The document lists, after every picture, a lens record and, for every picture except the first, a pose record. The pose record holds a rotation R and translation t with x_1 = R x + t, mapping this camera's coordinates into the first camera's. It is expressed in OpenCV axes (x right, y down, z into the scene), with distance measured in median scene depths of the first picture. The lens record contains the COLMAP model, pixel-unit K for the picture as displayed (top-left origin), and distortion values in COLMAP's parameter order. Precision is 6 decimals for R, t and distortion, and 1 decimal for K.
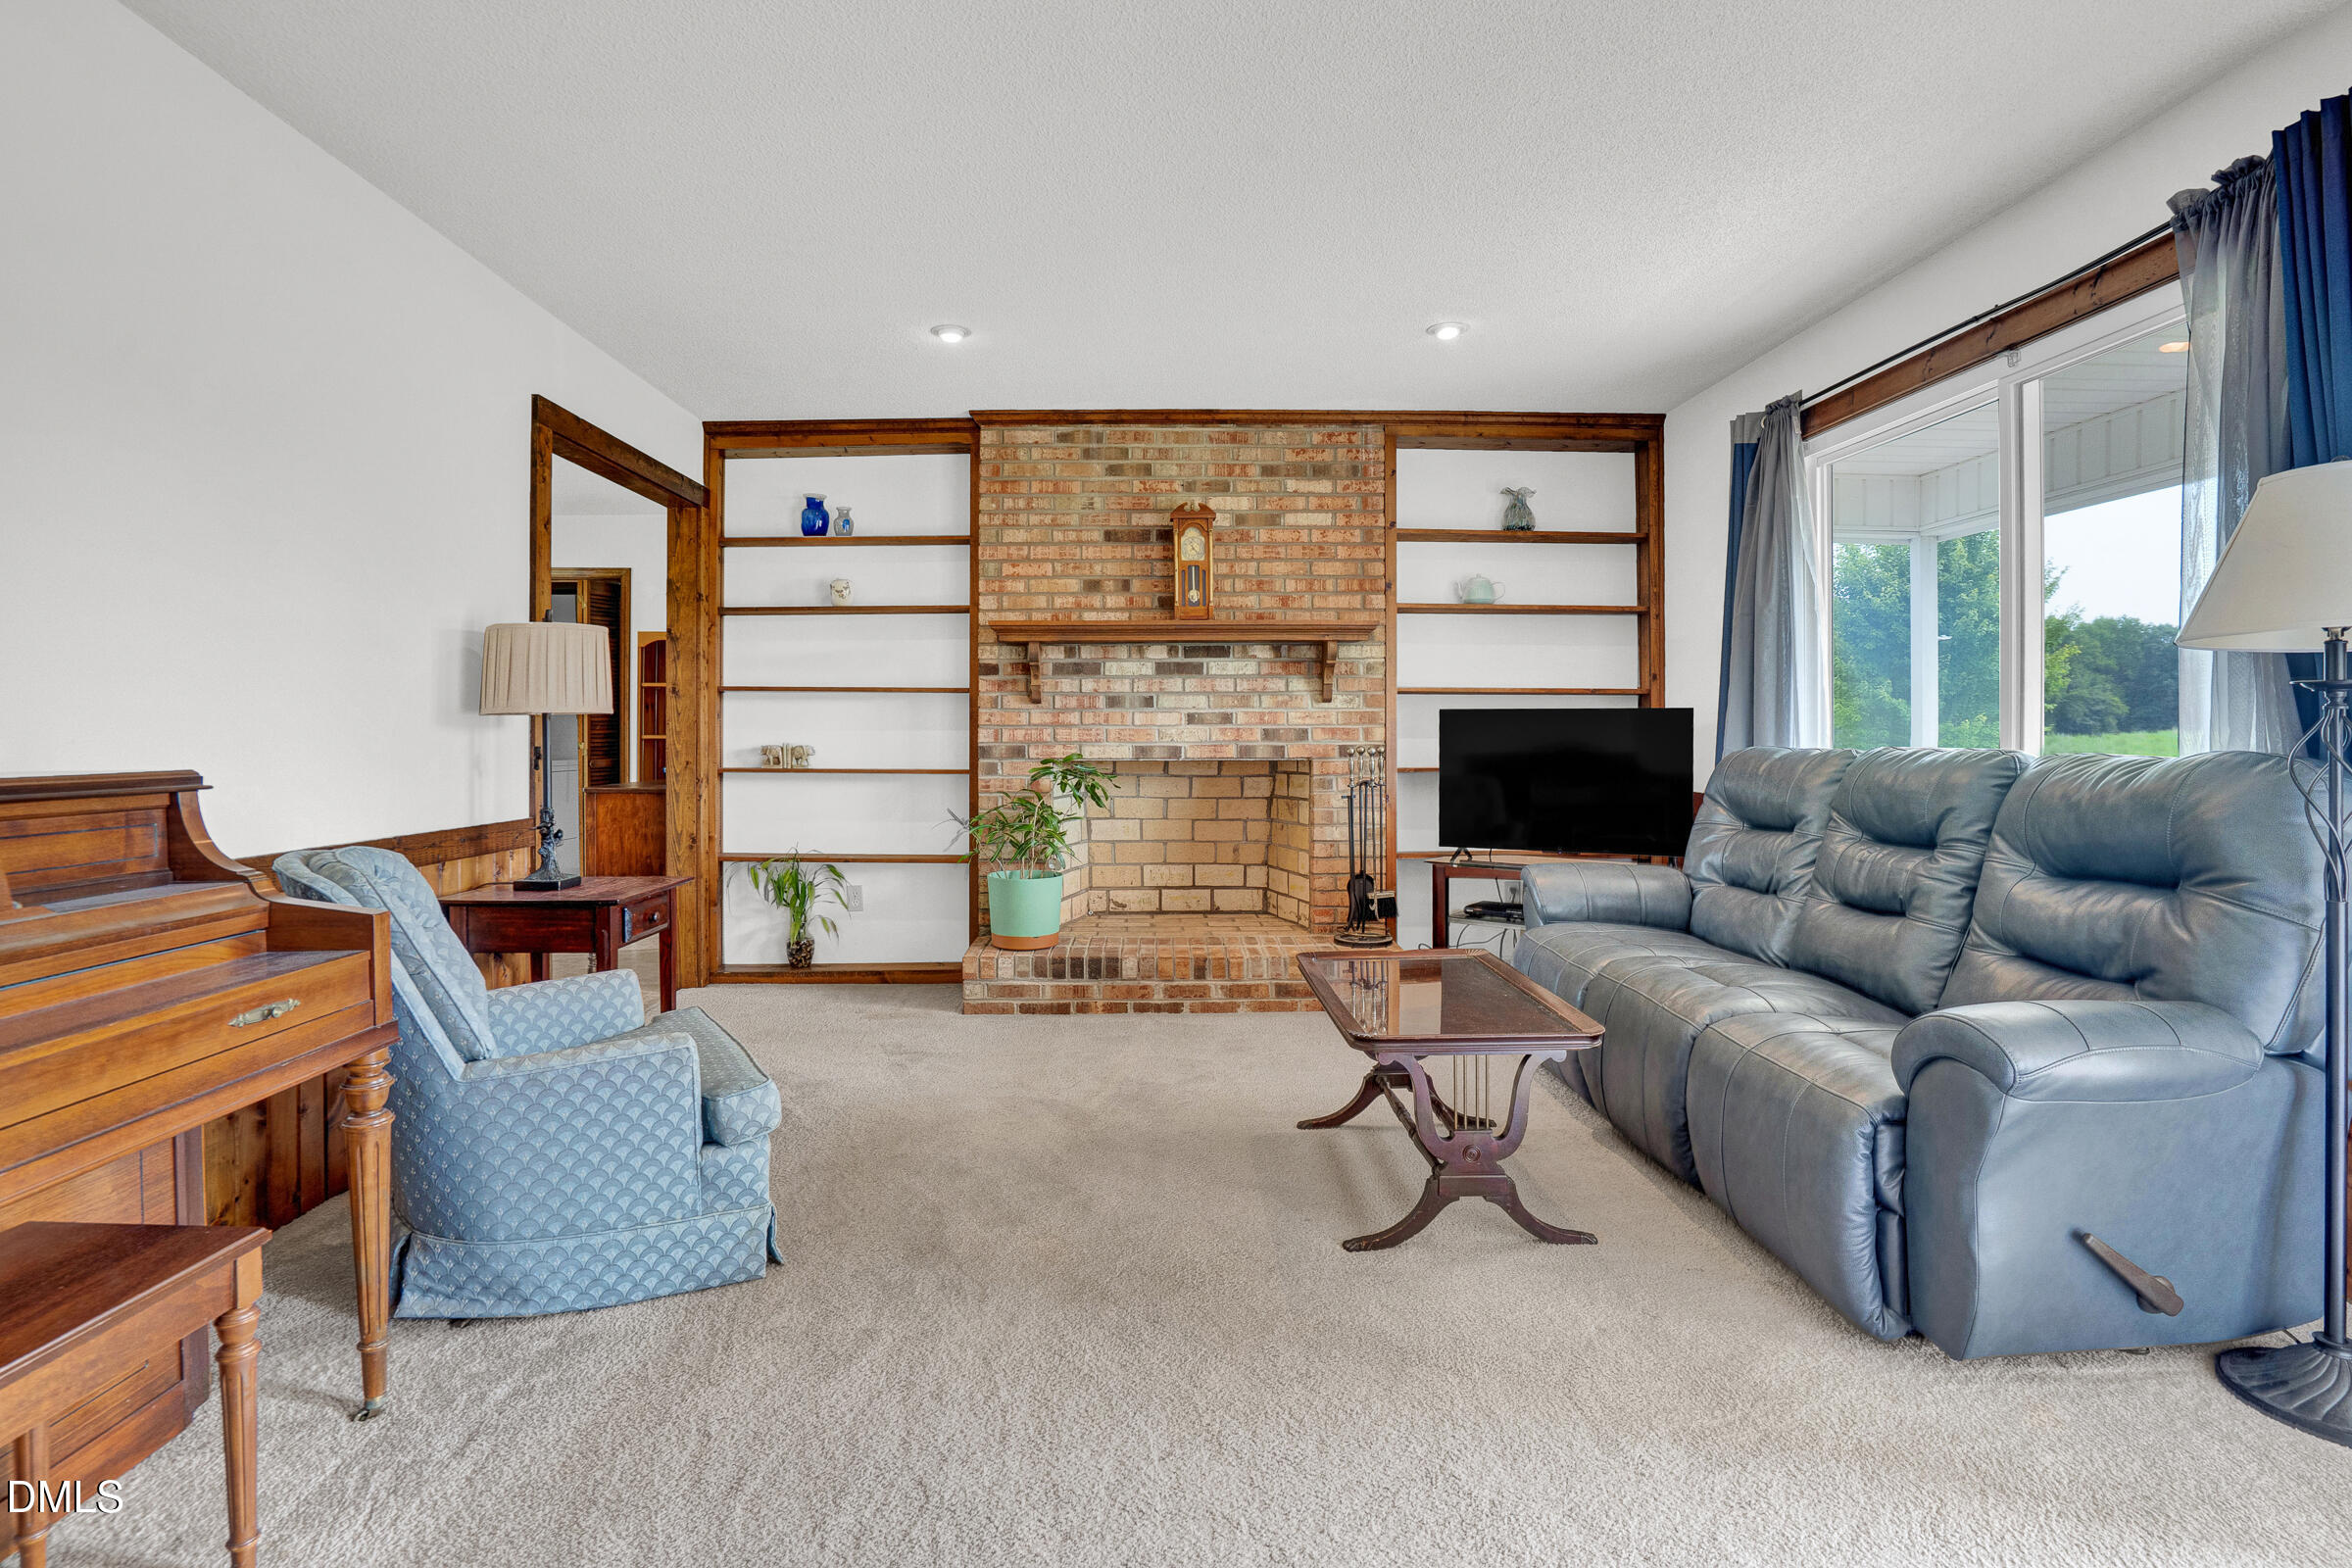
lens RADIAL K [[1129.9, 0, 1111.7], [0, 1129.9, 724.2], [0, 0, 1]] dist [-0.045137, 0.016355]
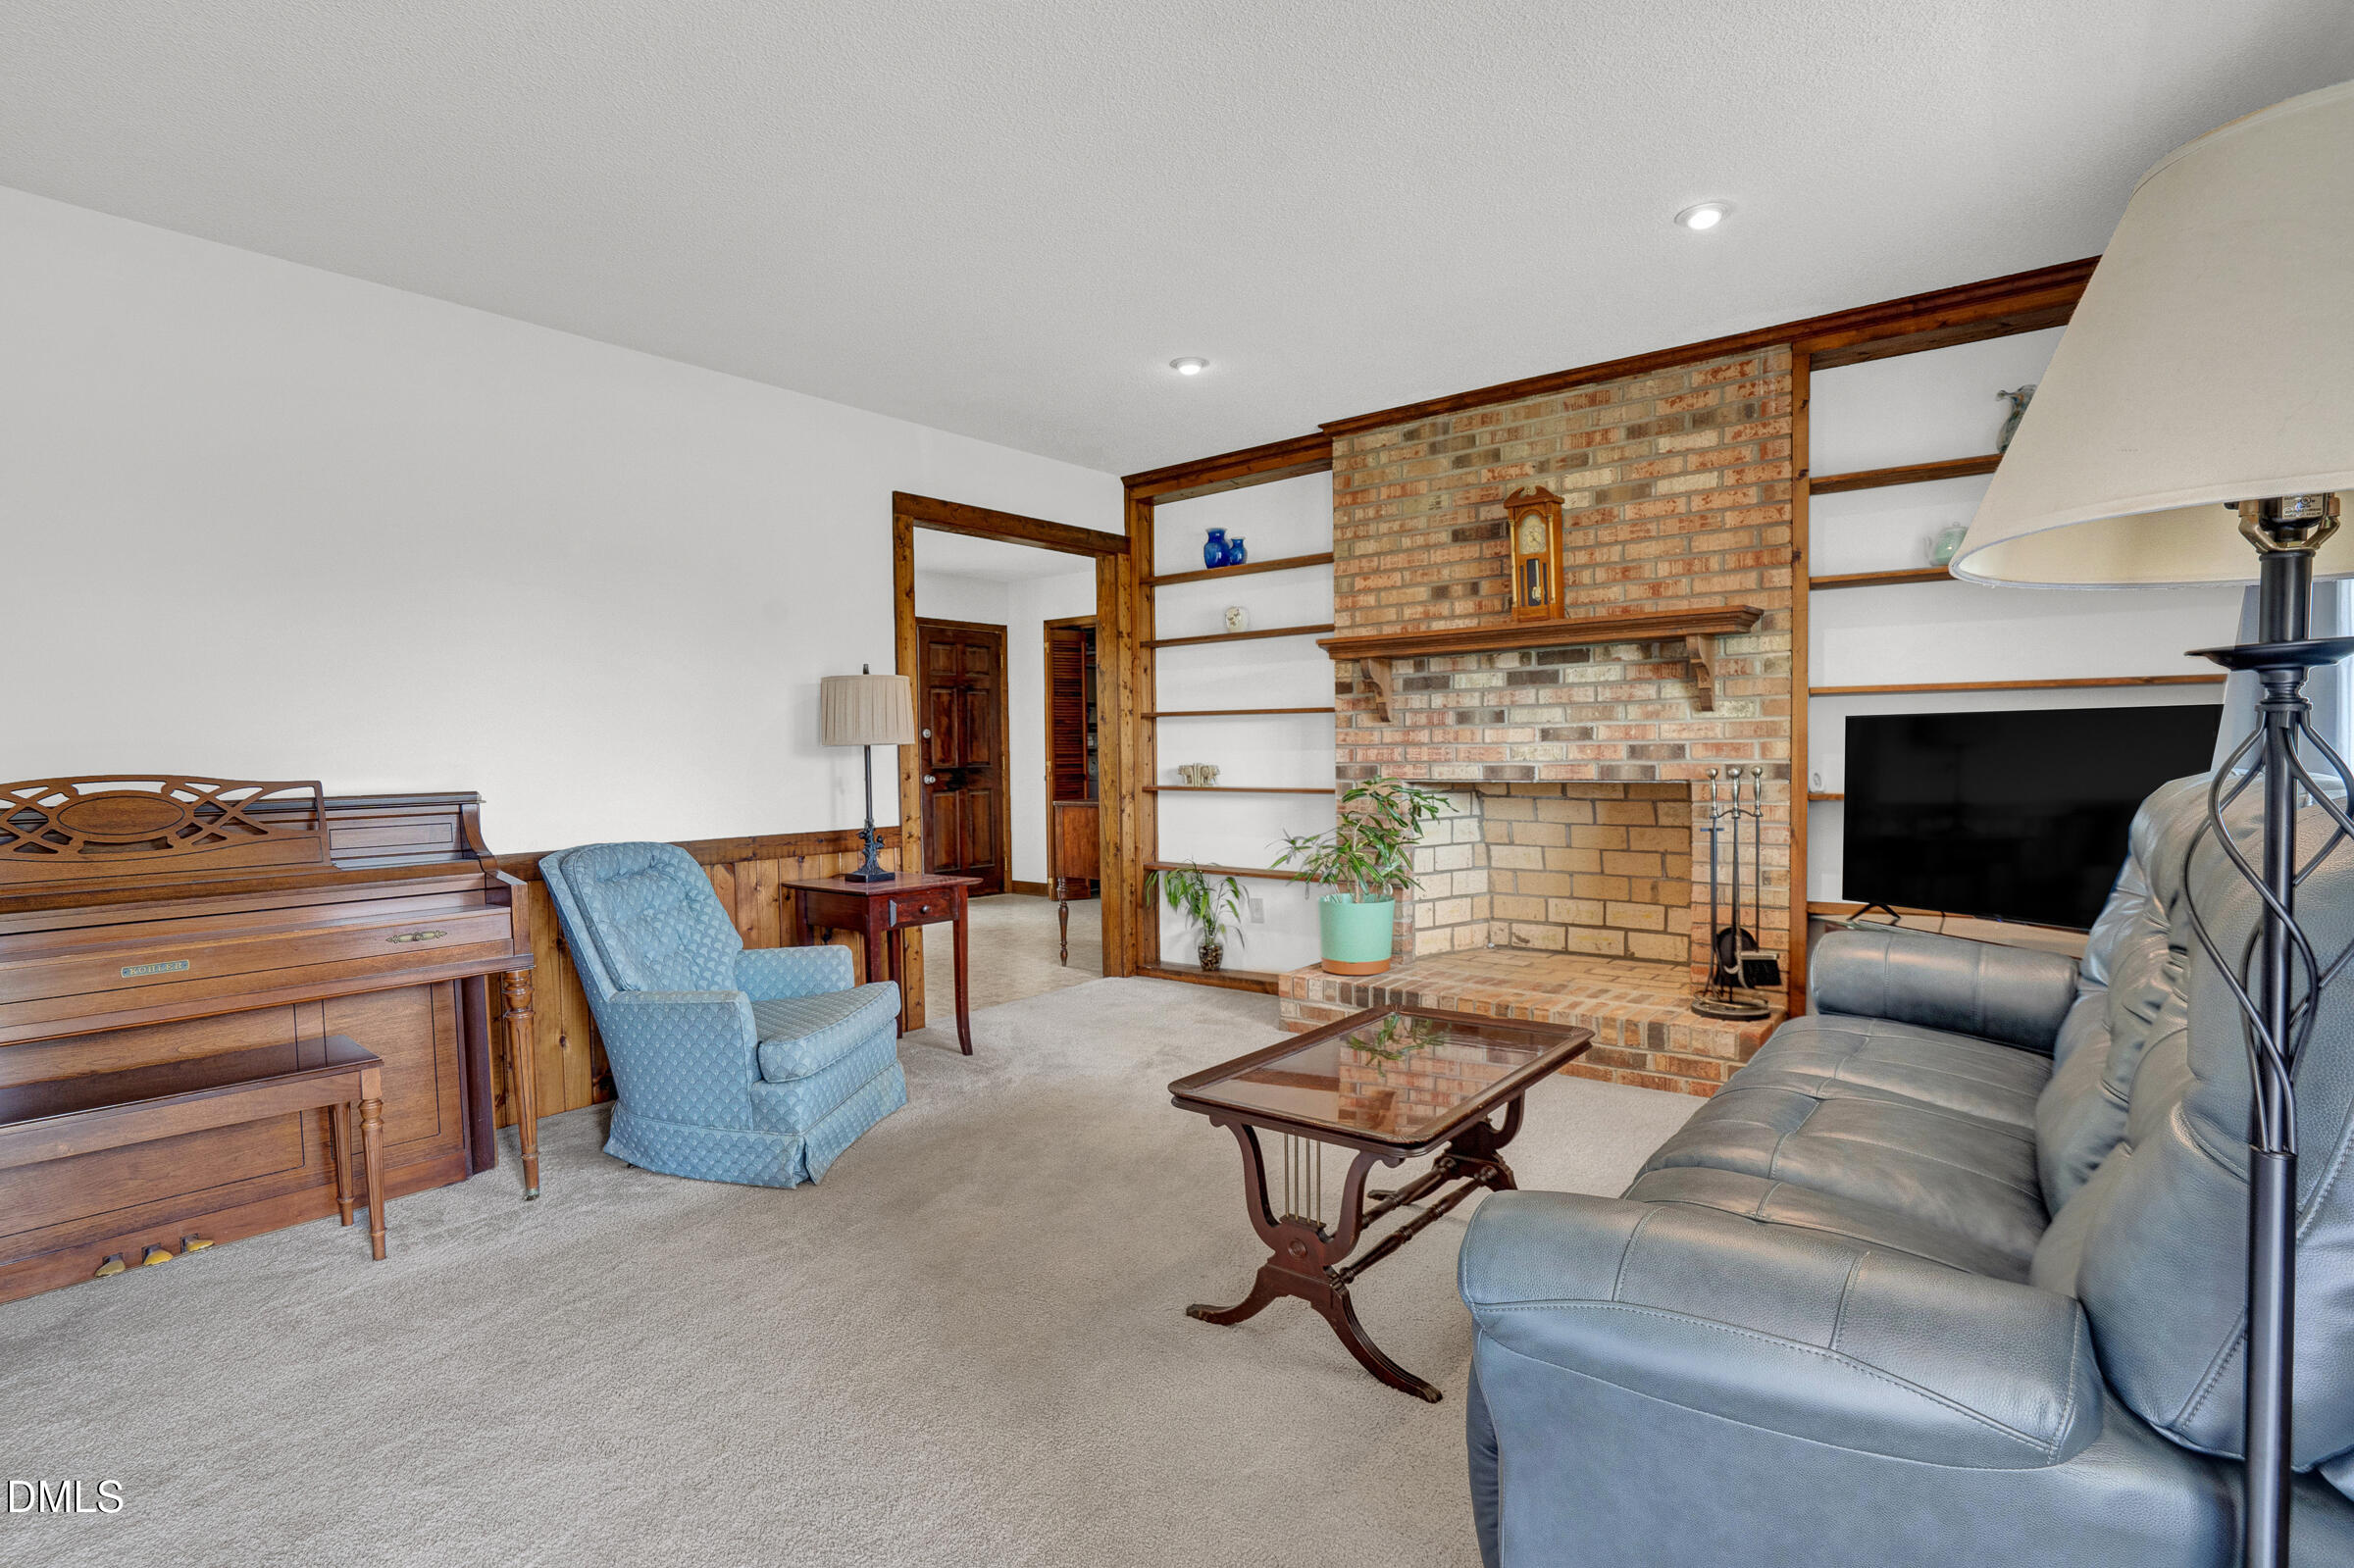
lens RADIAL K [[1130.7, 0, 1153.7], [0, 1130.7, 796.2], [0, 0, 1]] dist [-0.045137, 0.016355]
pose [[0.778443, 0.014542, -0.627547, 0.380703], [0.019085, 0.998721, 0.046816, -0.003682], [0.627426, -0.048420, 0.777170, 0.131265]]
